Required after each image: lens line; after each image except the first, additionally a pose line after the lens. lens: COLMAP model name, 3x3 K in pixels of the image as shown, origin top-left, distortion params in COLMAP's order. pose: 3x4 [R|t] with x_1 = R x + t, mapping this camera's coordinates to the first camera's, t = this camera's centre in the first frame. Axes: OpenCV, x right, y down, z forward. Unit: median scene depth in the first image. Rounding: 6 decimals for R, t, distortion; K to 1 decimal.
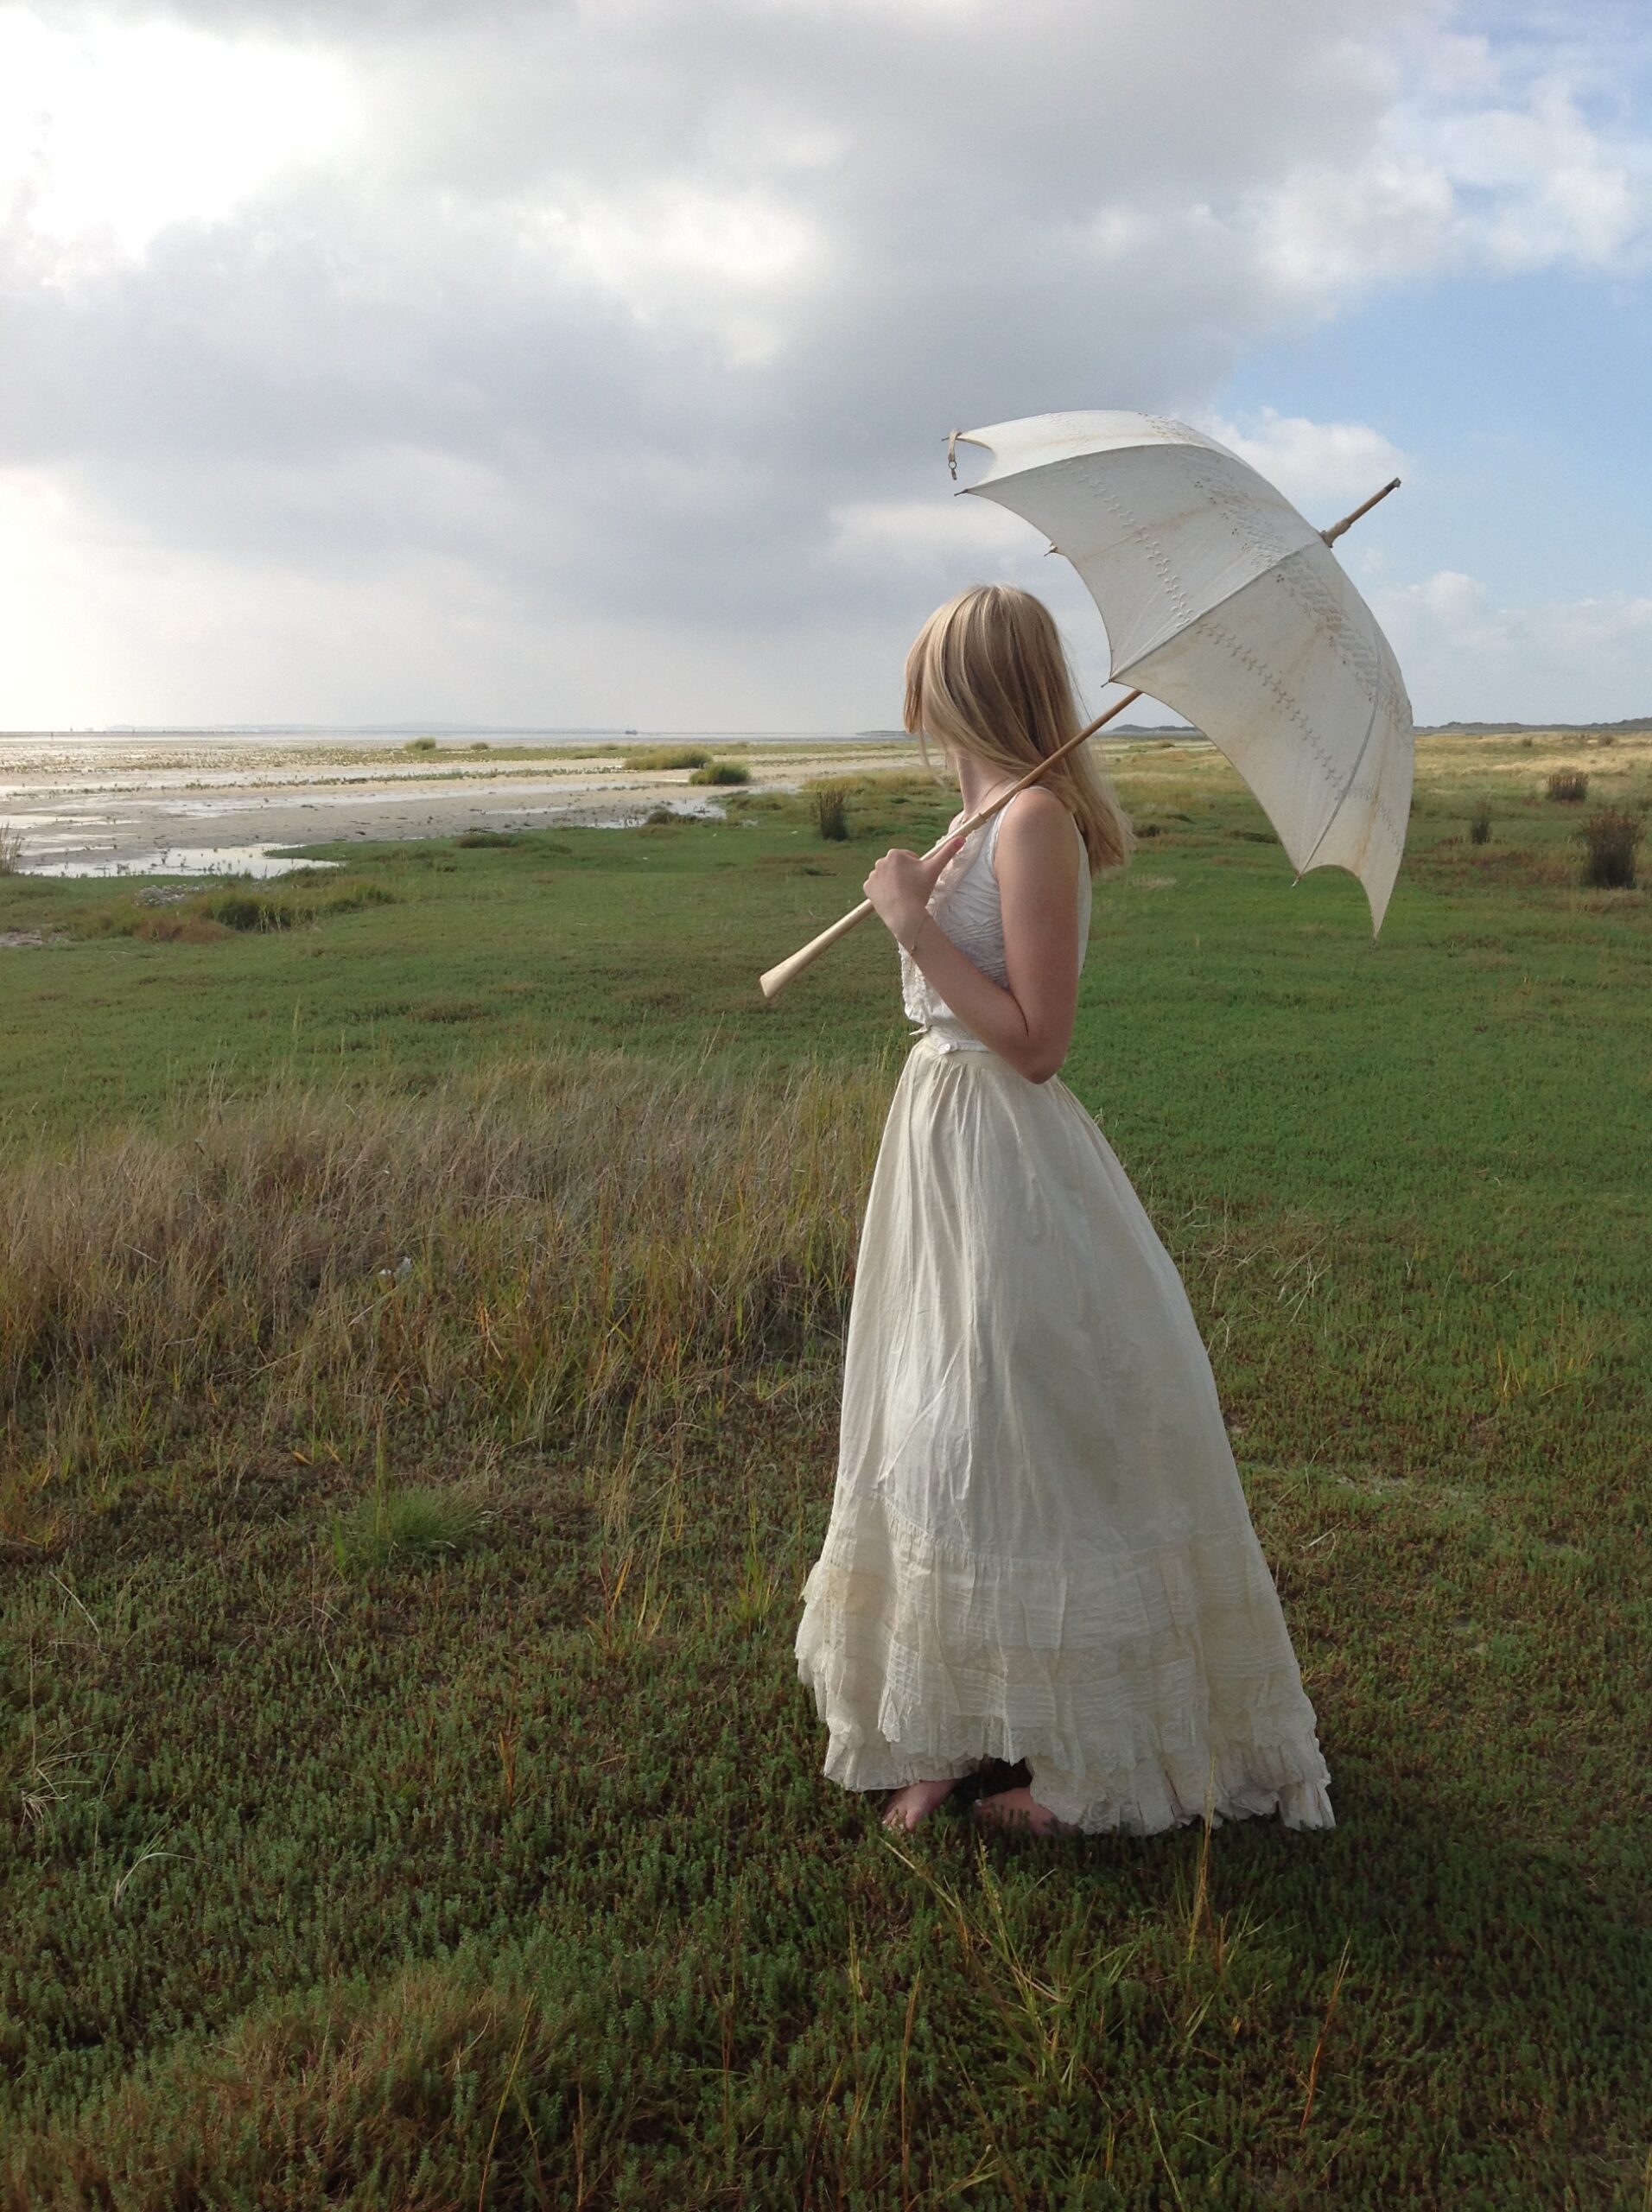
lens RADIAL K [[2278.1, 0, 826.0], [0, 2278.1, 1106.0], [0, 0, 1]] dist [0.227481, -0.531512]
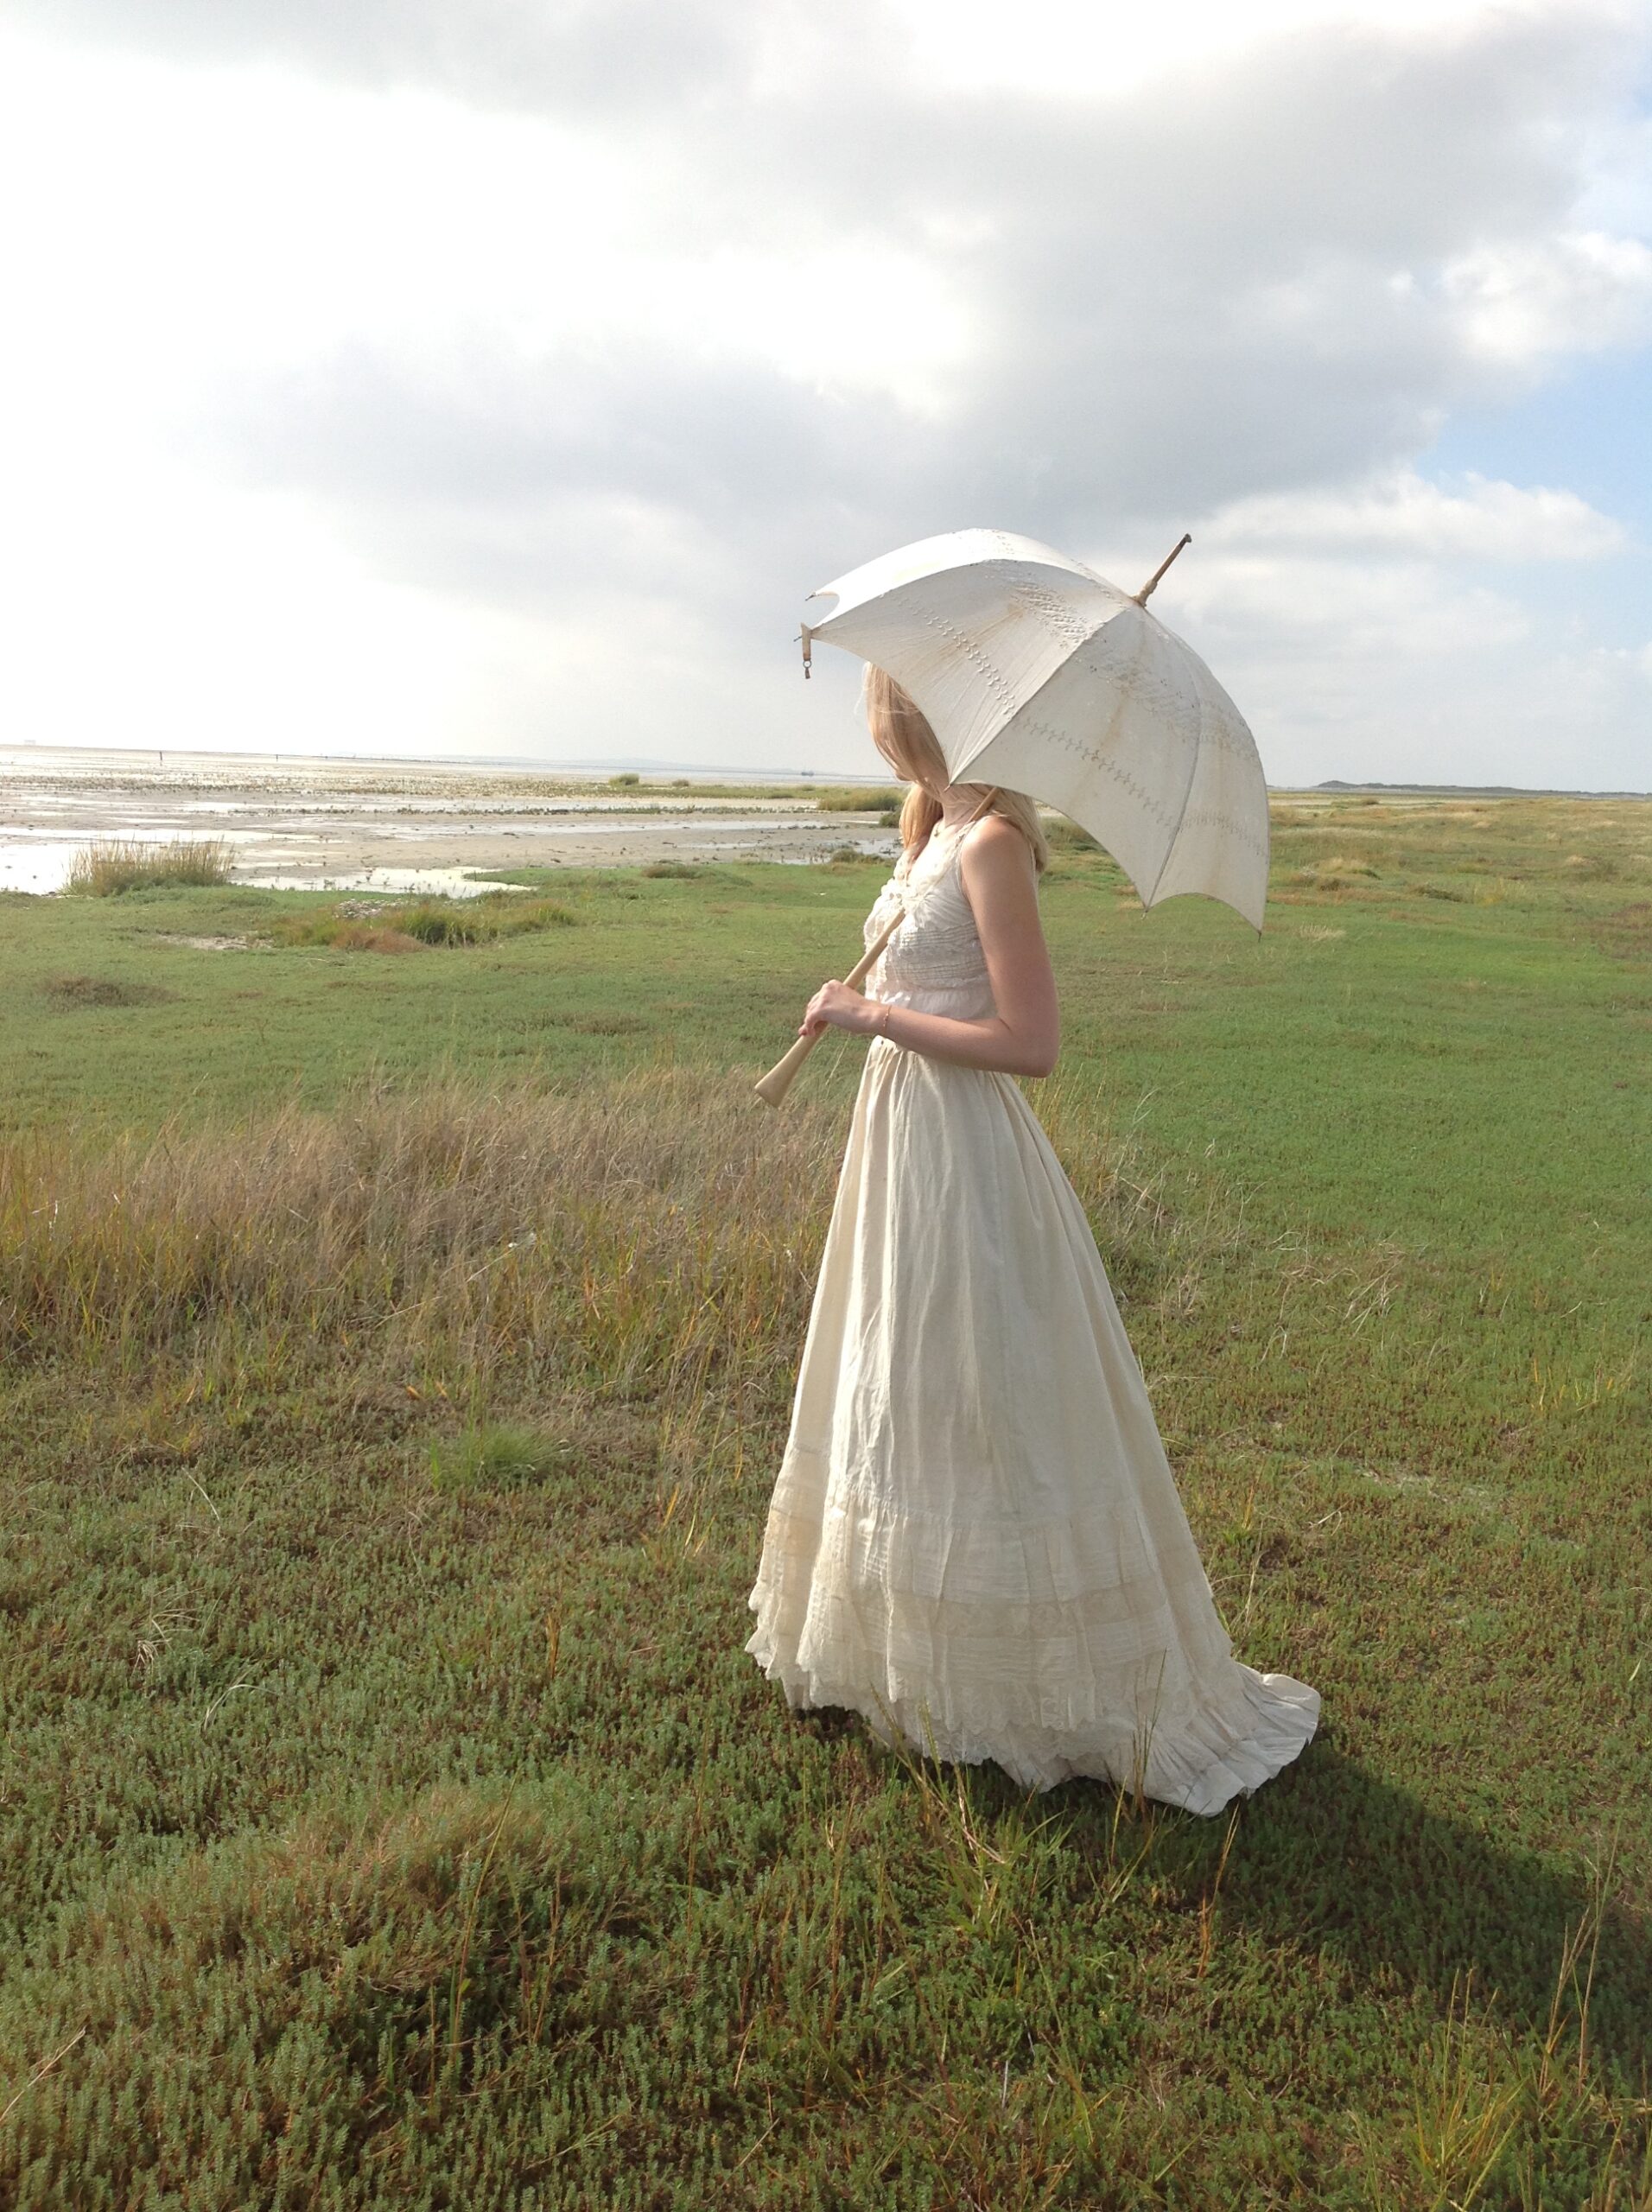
lens RADIAL K [[2278.1, 0, 826.0], [0, 2278.1, 1106.0], [0, 0, 1]] dist [0.227481, -0.531512]
pose [[0.995316, 0.046279, -0.084874, 0.062987], [-0.047965, 0.998688, -0.017933, 0.025839], [0.083932, 0.021920, 0.996230, -0.100202]]
